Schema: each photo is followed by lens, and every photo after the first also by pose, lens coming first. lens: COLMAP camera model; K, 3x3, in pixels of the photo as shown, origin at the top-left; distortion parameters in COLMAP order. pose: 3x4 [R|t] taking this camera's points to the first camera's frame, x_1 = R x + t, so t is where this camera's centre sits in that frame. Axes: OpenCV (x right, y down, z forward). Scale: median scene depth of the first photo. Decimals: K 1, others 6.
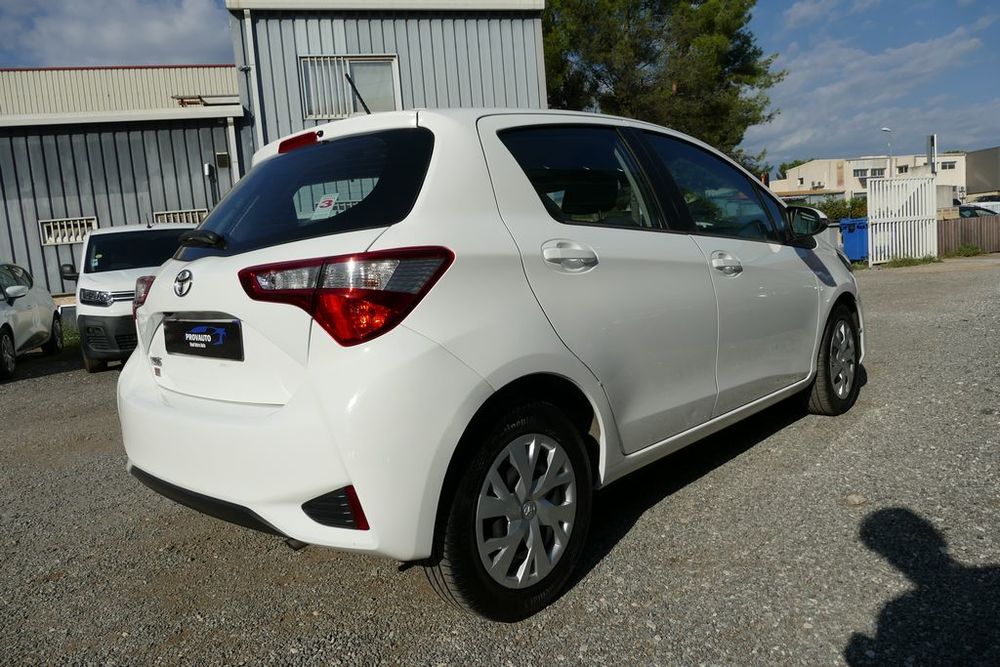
lens RADIAL K [[749.1, 0, 500.0], [0, 749.1, 333.5], [0, 0, 1]] dist [-0.003868, -0.010543]
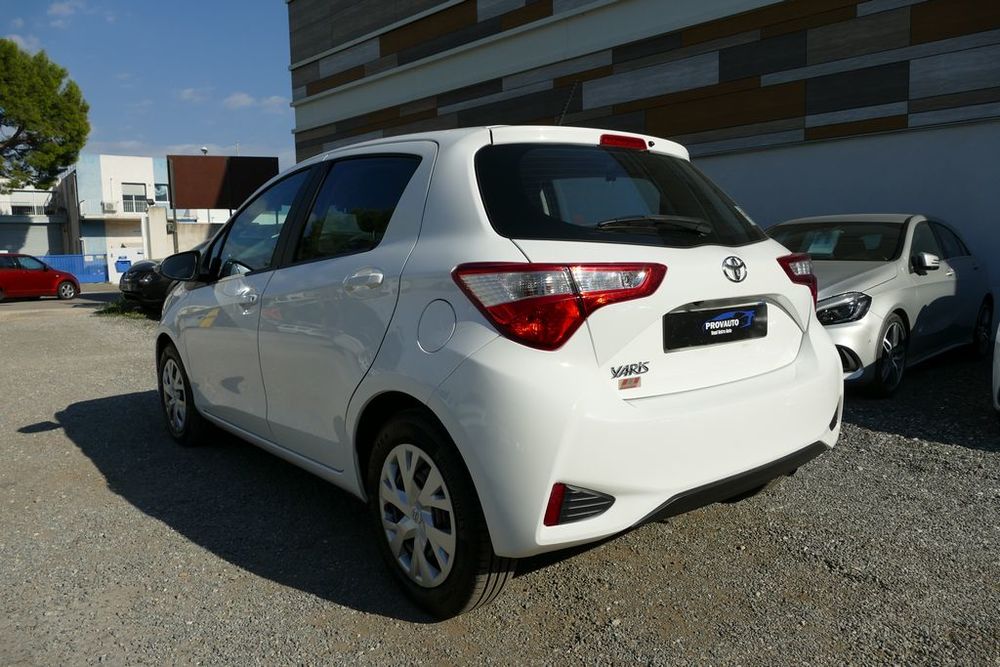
lens RADIAL K [[749.1, 0, 500.0], [0, 749.1, 333.5], [0, 0, 1]] dist [-0.003868, -0.010543]
pose [[0.105019, -0.032723, 0.993932, -0.170576], [0.119730, 0.992604, 0.020028, -0.004555], [-0.987236, 0.116900, 0.108160, 0.140322]]
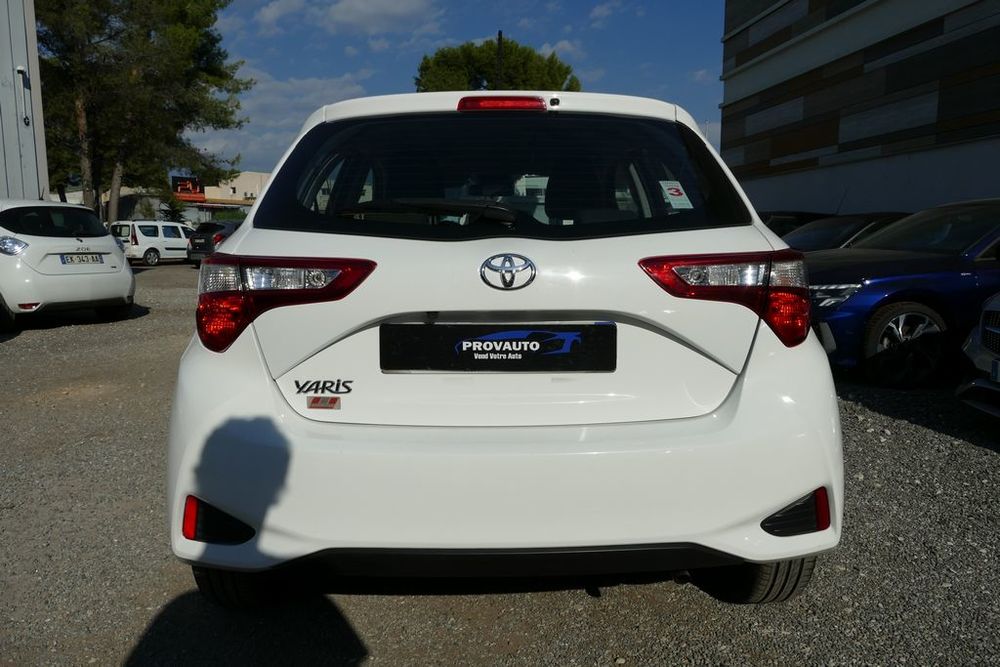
lens RADIAL K [[749.1, 0, 500.0], [0, 749.1, 333.5], [0, 0, 1]] dist [-0.003868, -0.010543]
pose [[0.705897, -0.015168, 0.708152, -0.109867], [0.022678, 0.999742, -0.001192, -0.000735], [-0.707951, 0.016900, 0.706059, 0.055914]]
